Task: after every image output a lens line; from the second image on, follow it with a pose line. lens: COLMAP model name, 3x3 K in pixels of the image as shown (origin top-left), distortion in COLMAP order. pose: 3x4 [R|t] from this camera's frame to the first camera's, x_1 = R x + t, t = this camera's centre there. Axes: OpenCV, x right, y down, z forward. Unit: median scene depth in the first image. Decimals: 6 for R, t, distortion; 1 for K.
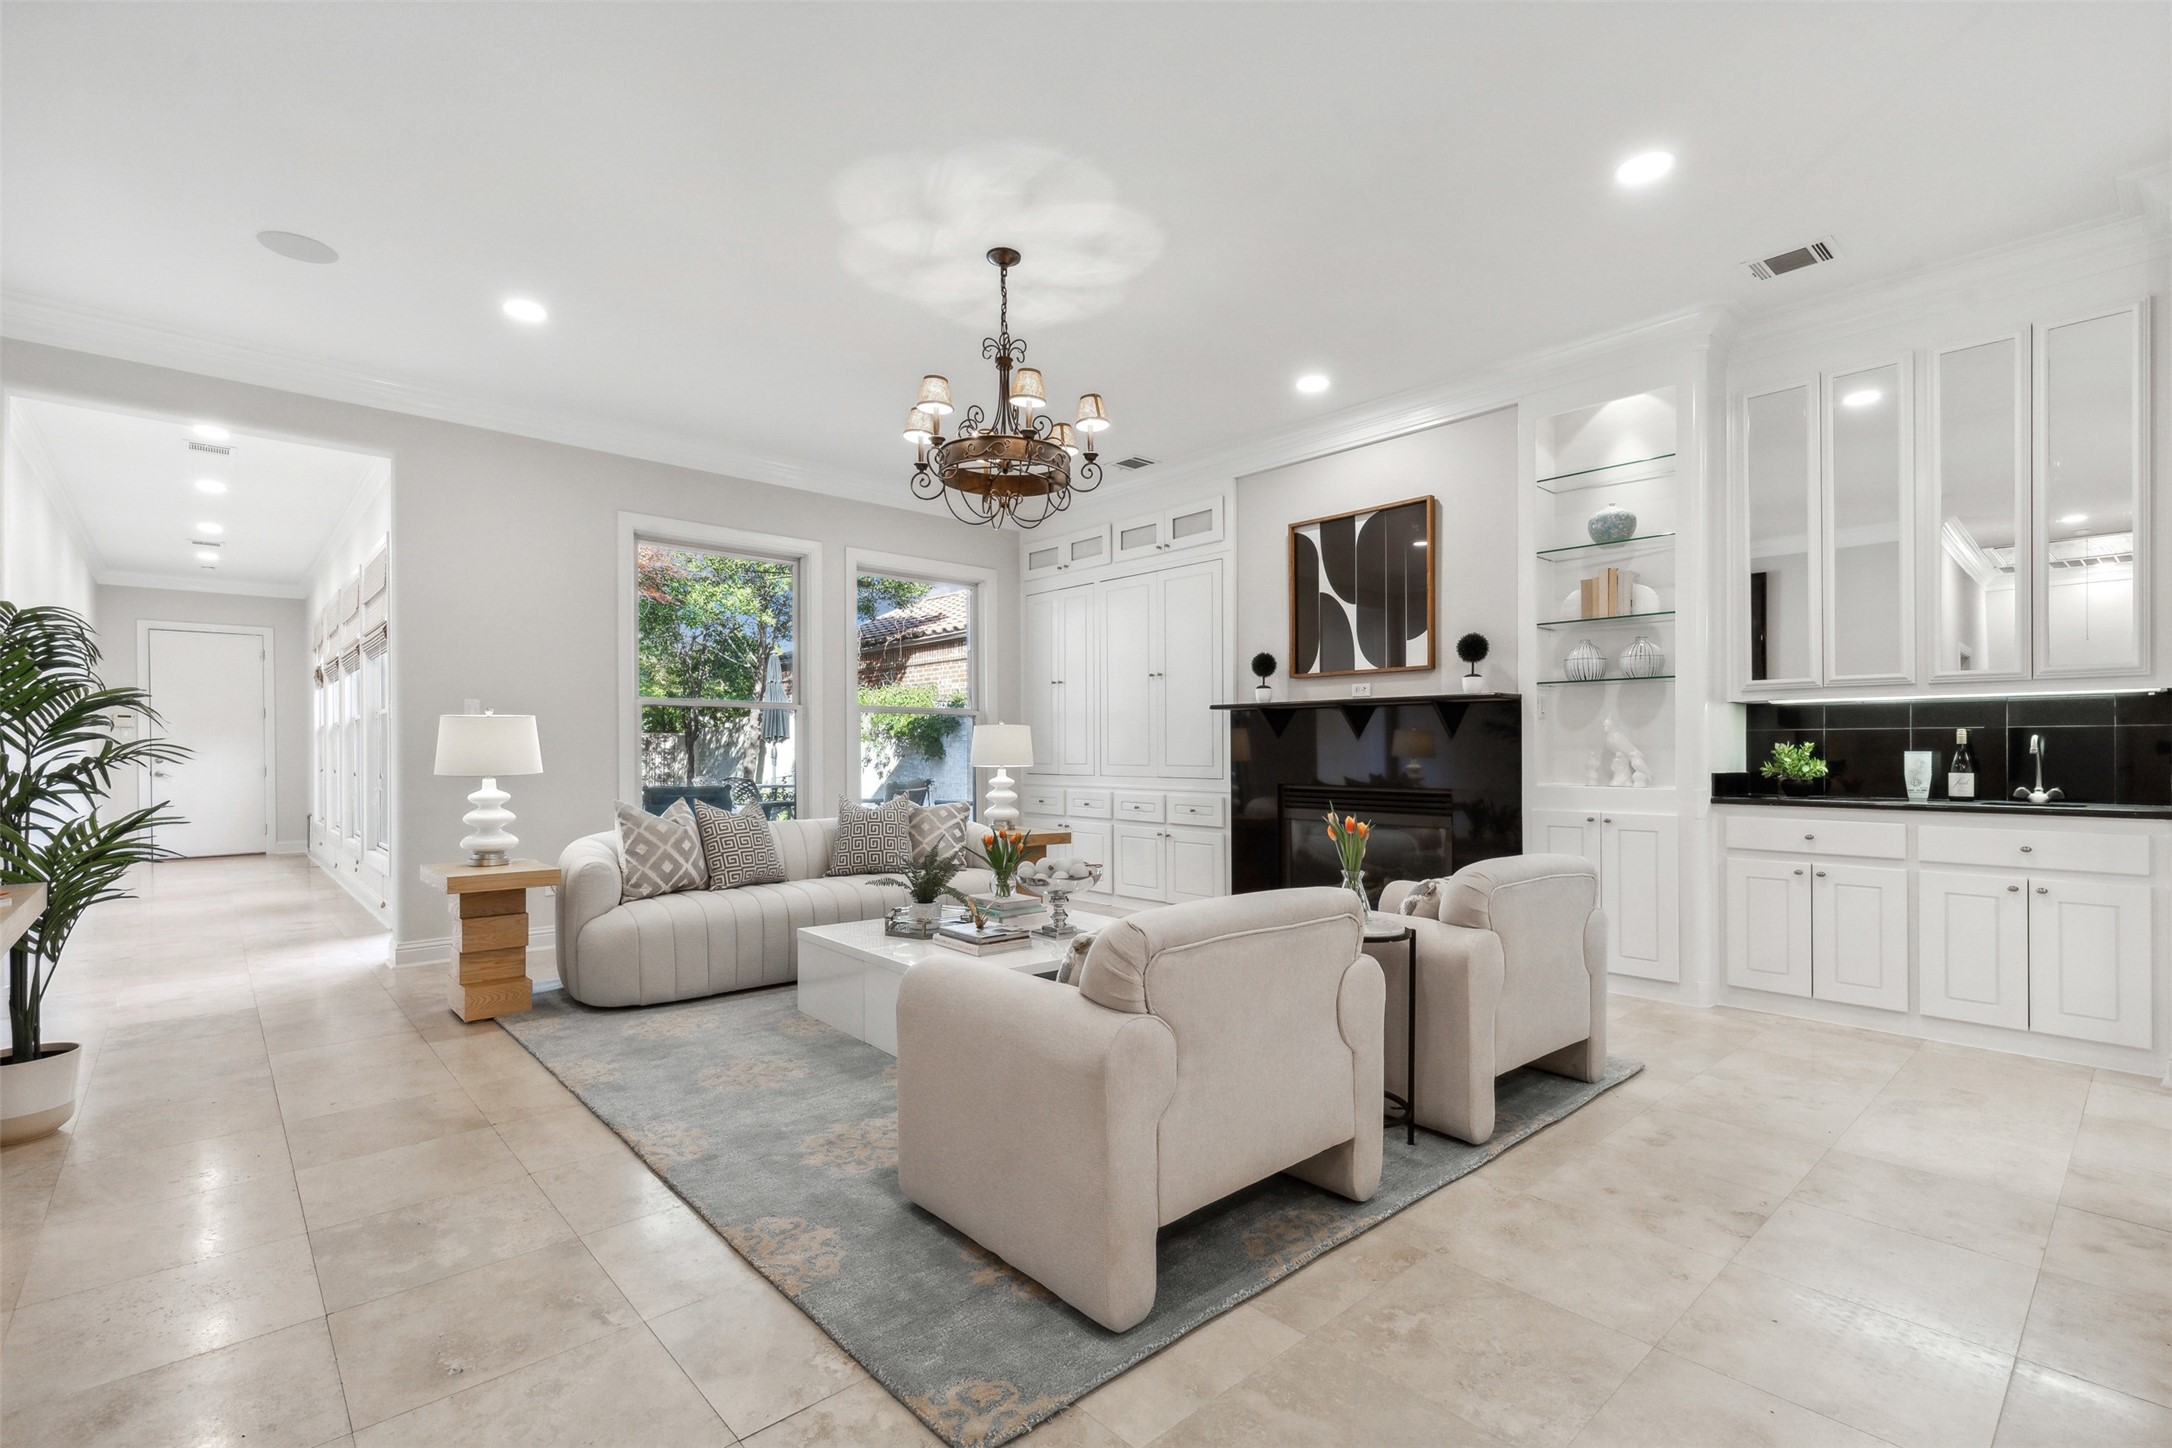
lens RADIAL K [[978.6, 0, 1088.0], [0, 978.6, 751.1], [0, 0, 1]] dist [0.003336, 0.000105]
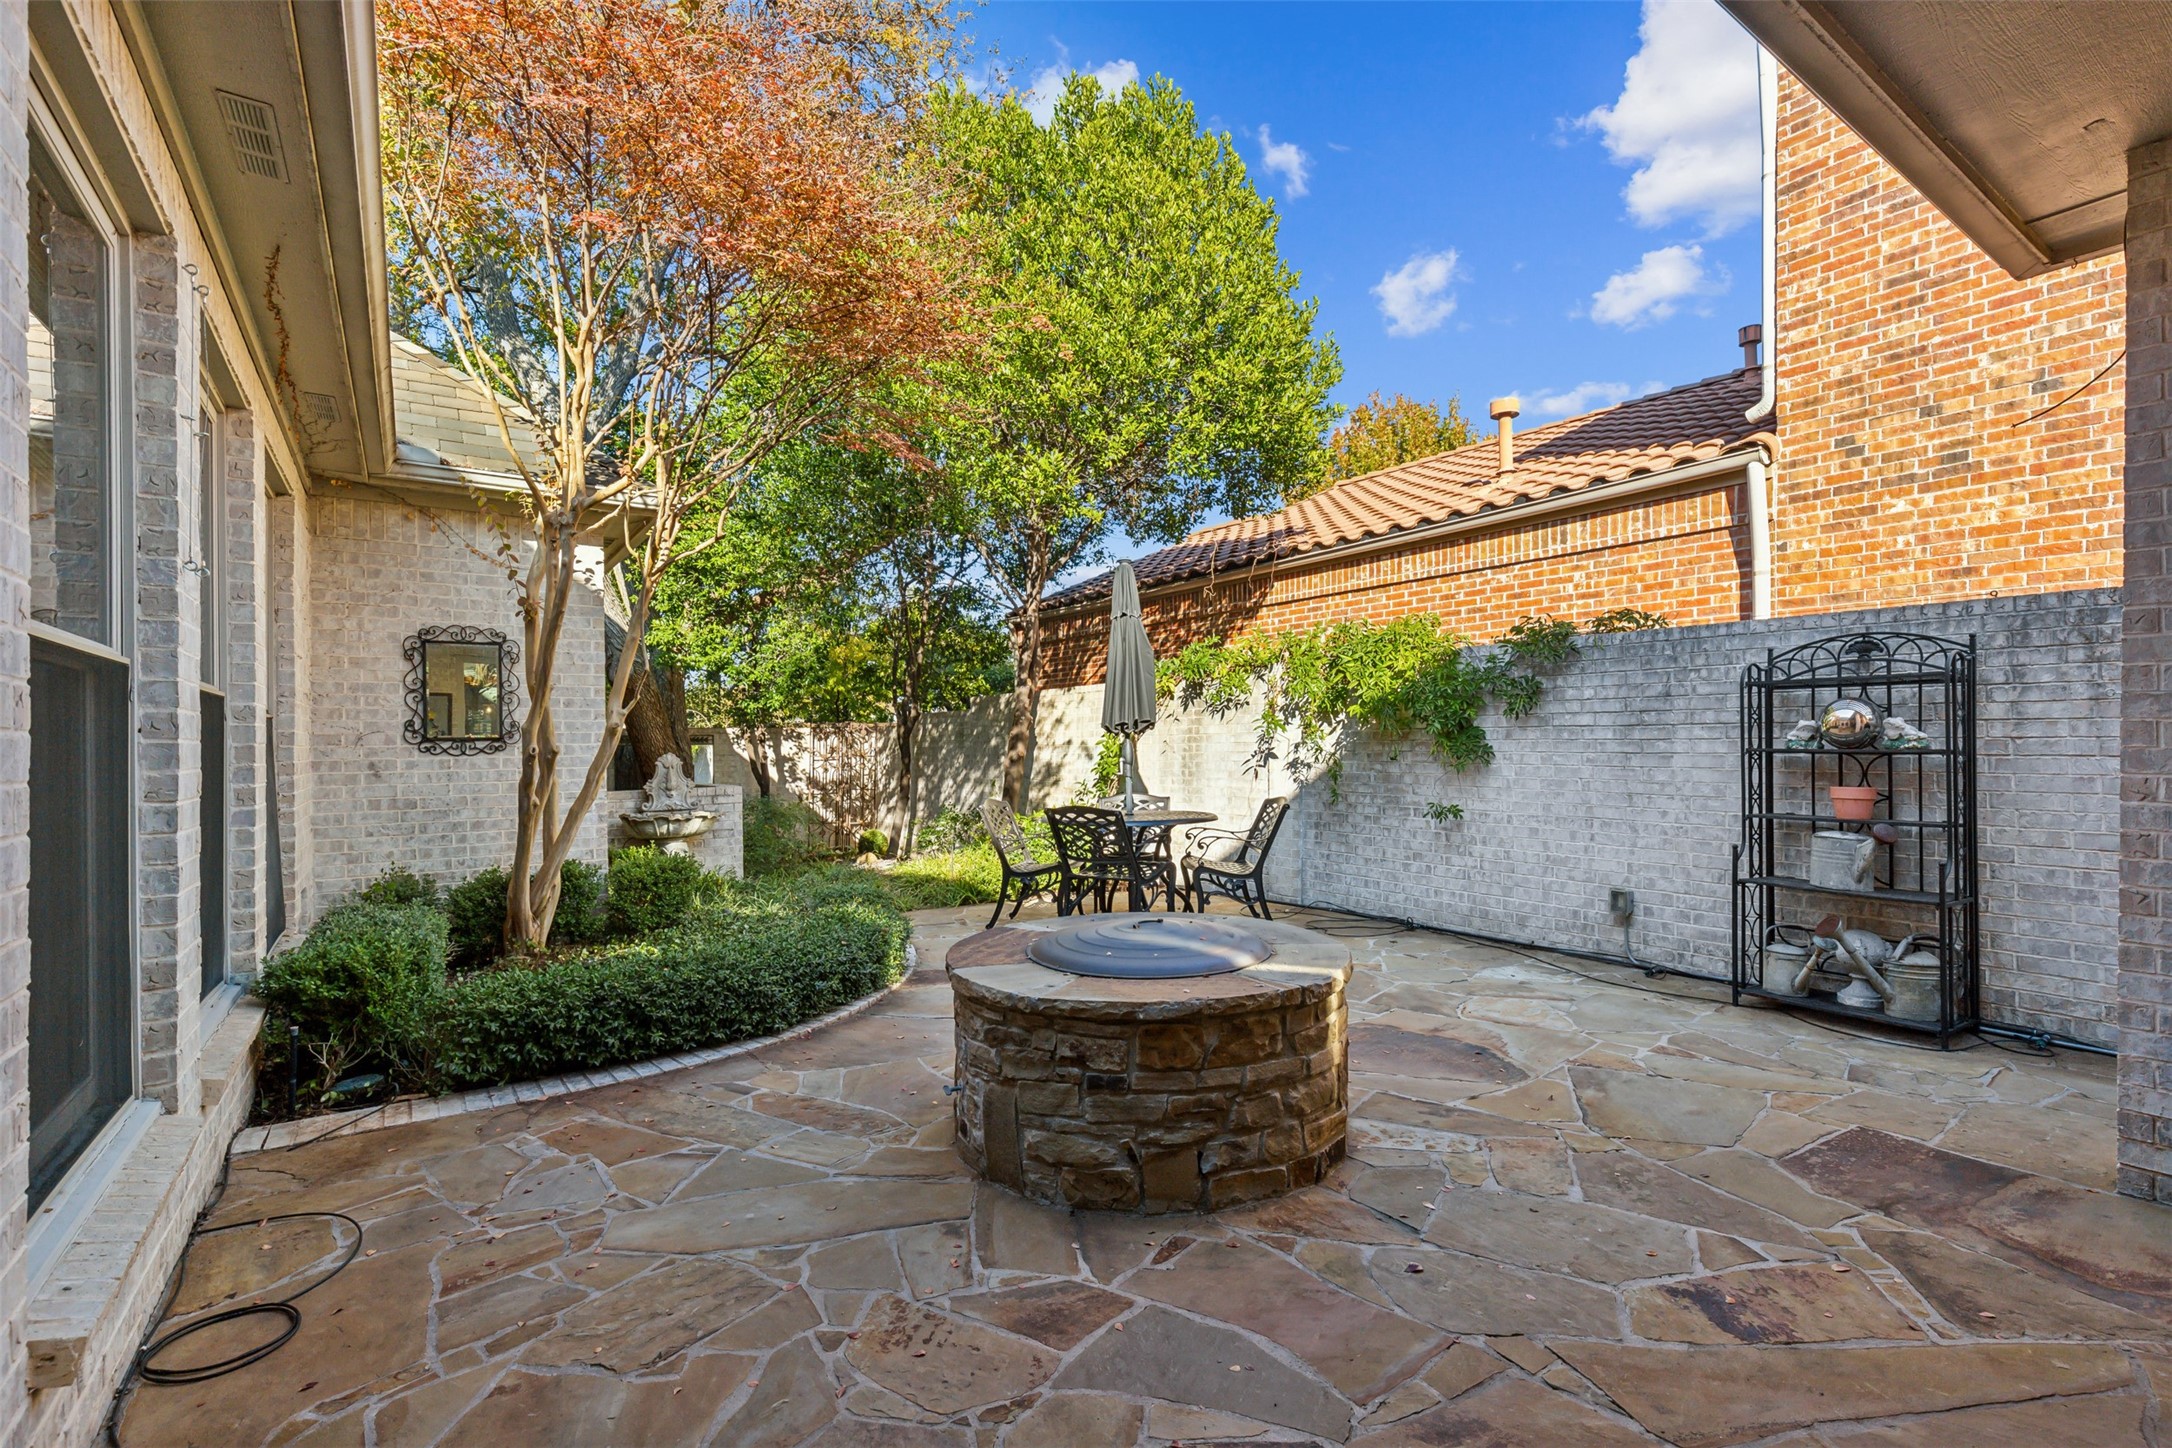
lens RADIAL K [[978.6, 0, 1080.8], [0, 978.6, 730.1], [0, 0, 1]] dist [0.003336, 0.000105]
pose [[0.991567, -0.012714, -0.128968, -0.741681], [0.011643, 0.999891, -0.009057, -0.016453], [0.129069, 0.007479, 0.991607, 1.282074]]
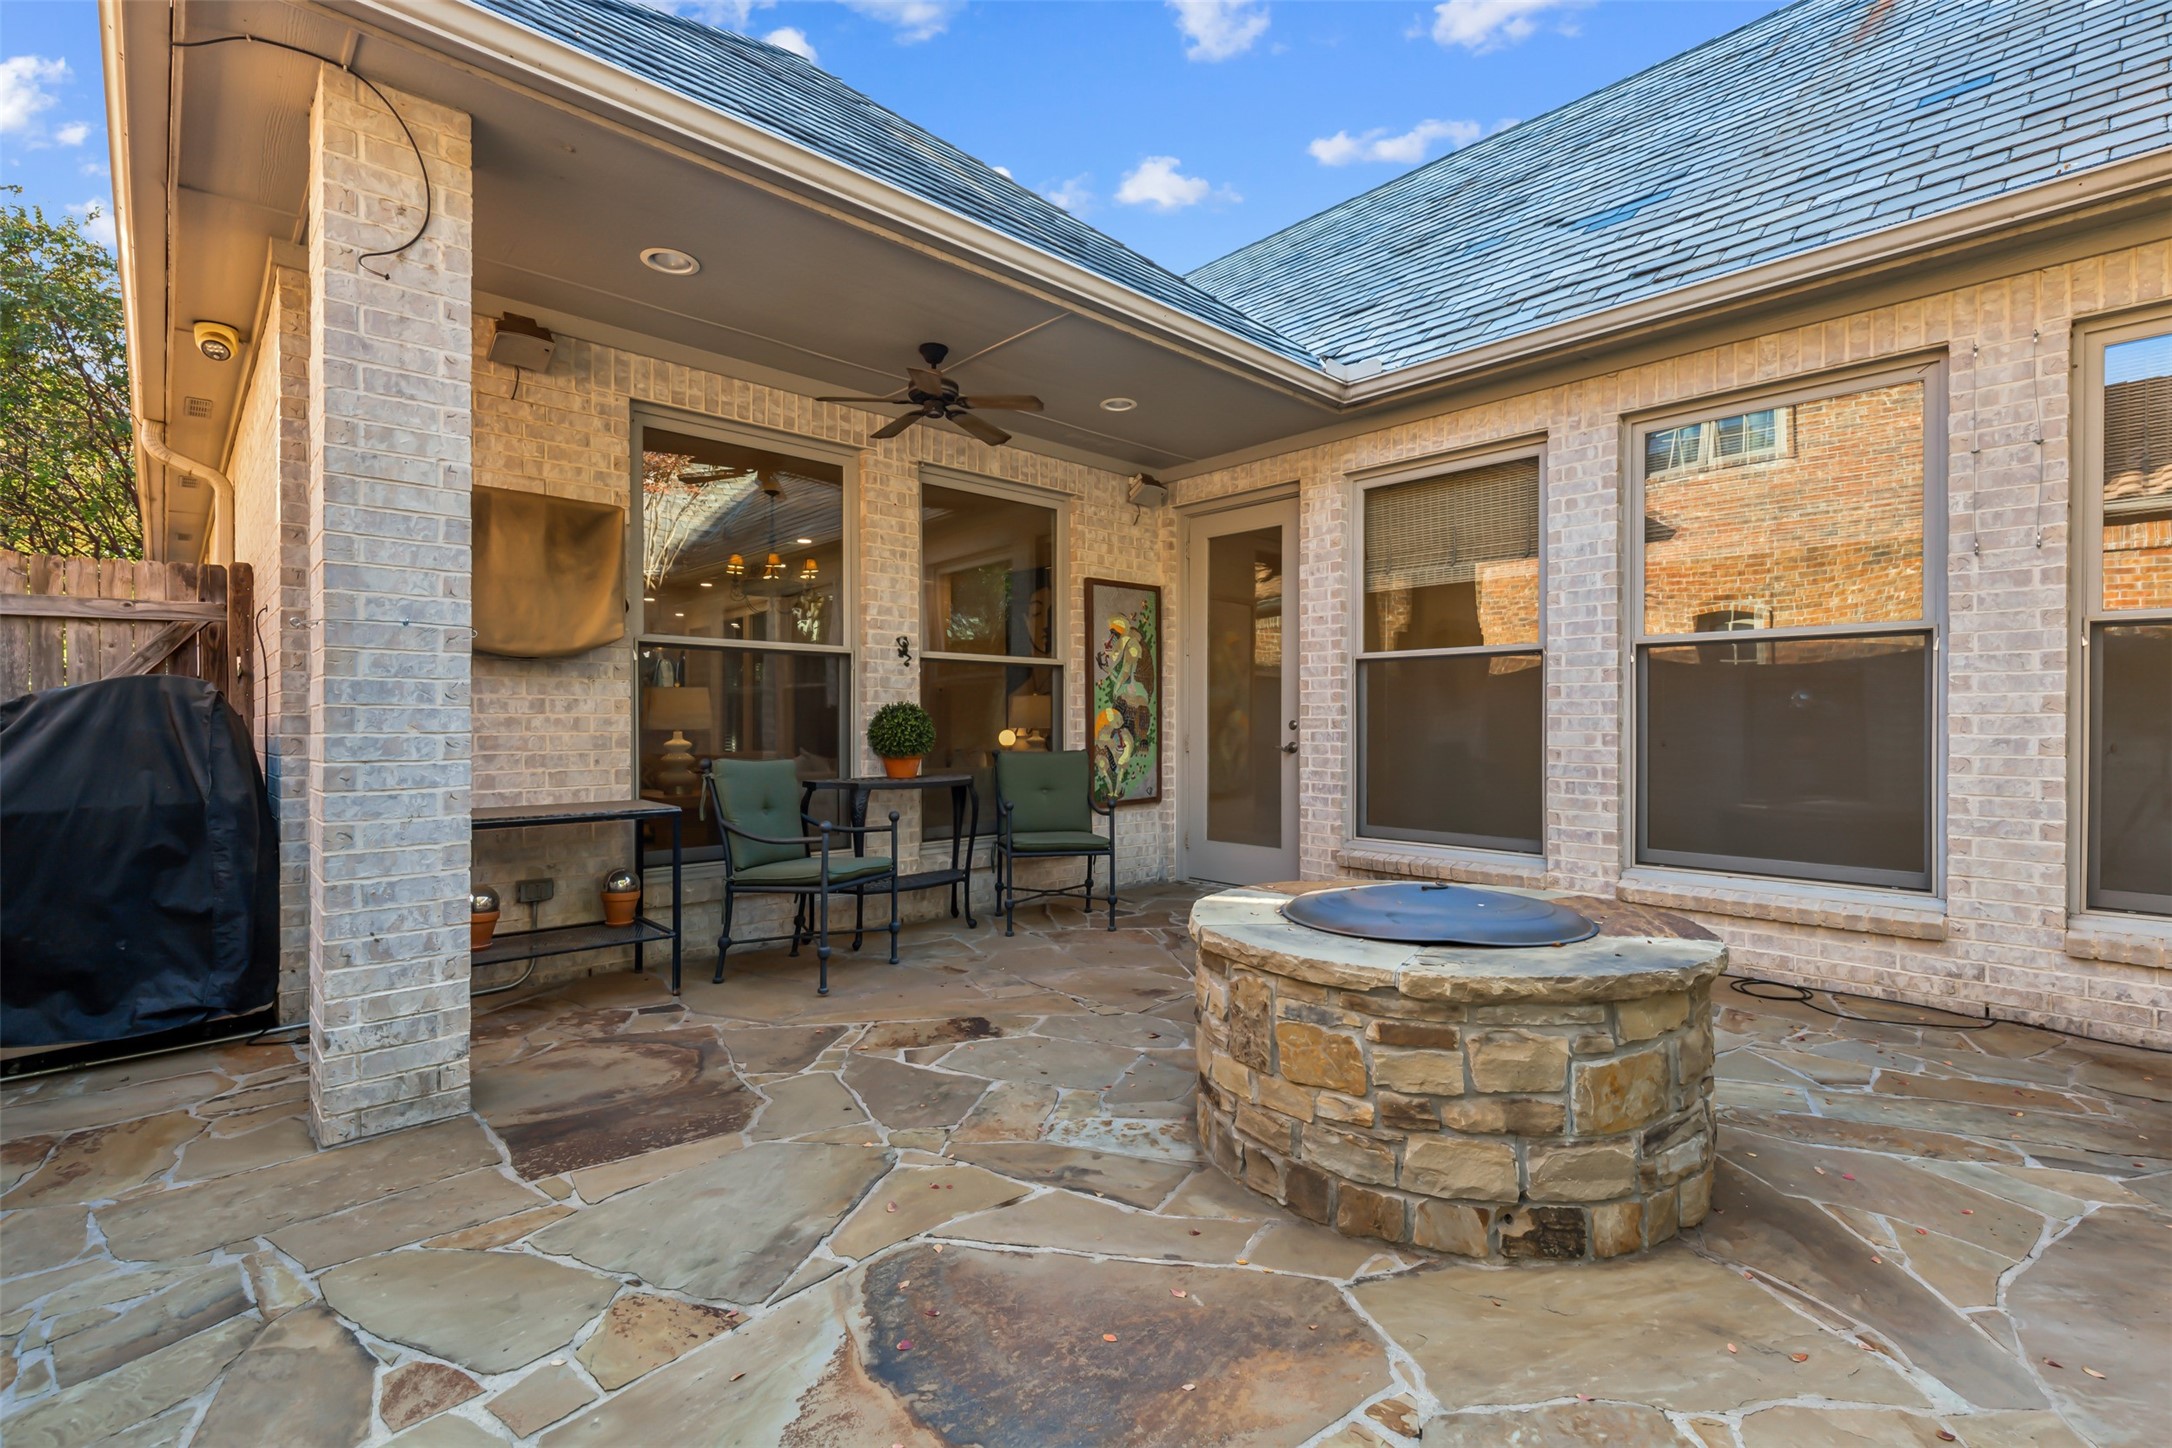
lens RADIAL K [[978.6, 0, 1089.4], [0, 978.6, 729.5], [0, 0, 1]] dist [0.003336, 0.000105]
pose [[-0.999722, 0.000883, -0.023576, -0.591797], [0.000831, 0.999997, 0.002182, 0.019889], [0.023578, 0.002162, -0.999720, 2.412545]]
